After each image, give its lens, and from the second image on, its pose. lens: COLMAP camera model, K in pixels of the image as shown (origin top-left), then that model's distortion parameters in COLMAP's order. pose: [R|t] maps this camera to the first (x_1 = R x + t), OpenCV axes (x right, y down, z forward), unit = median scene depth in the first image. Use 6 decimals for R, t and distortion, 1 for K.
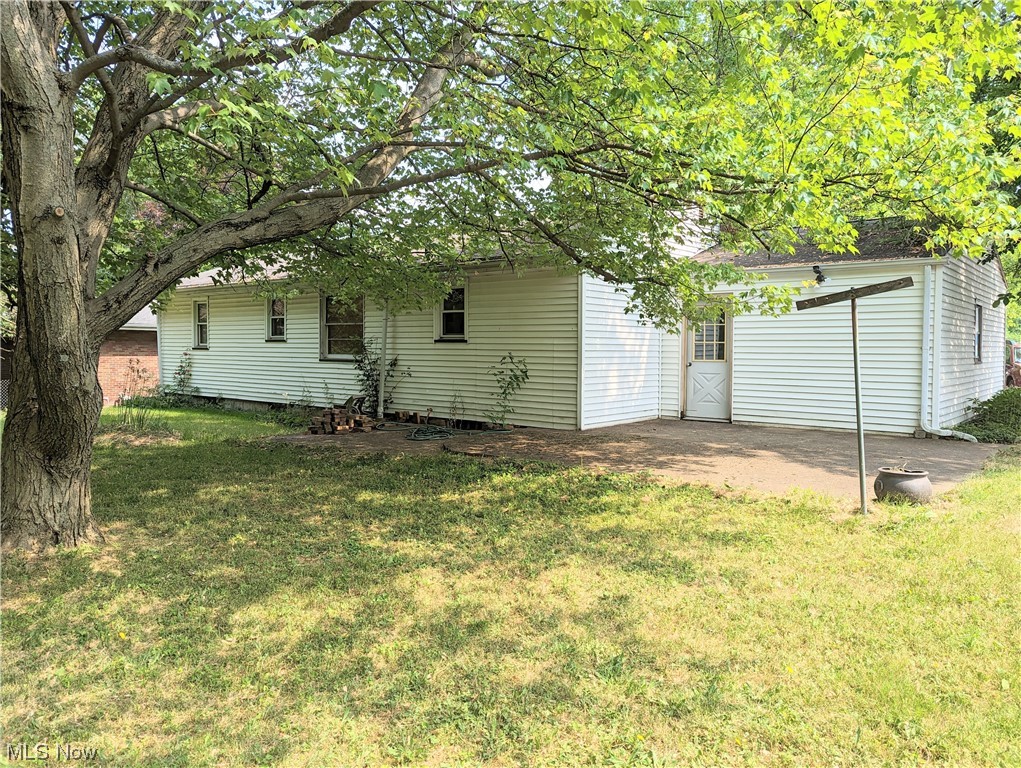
lens RADIAL K [[718.5, 0, 512.0], [0, 718.5, 382.8], [0, 0, 1]] dist [0.053295, -0.008888]
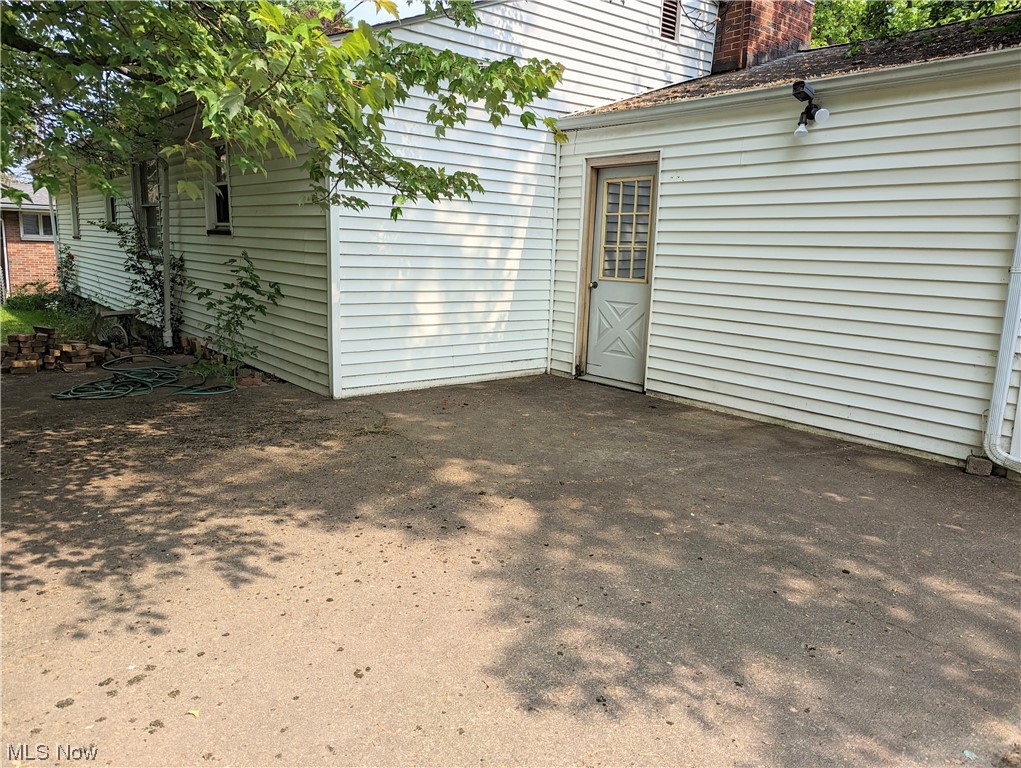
lens RADIAL K [[718.5, 0, 508.9], [0, 718.5, 382.3], [0, 0, 1]] dist [0.053295, -0.008888]
pose [[0.981466, 0.061007, -0.181669, 0.301501], [-0.036475, 0.990114, 0.135438, -0.024942], [0.188135, -0.126301, 0.973988, 0.438900]]
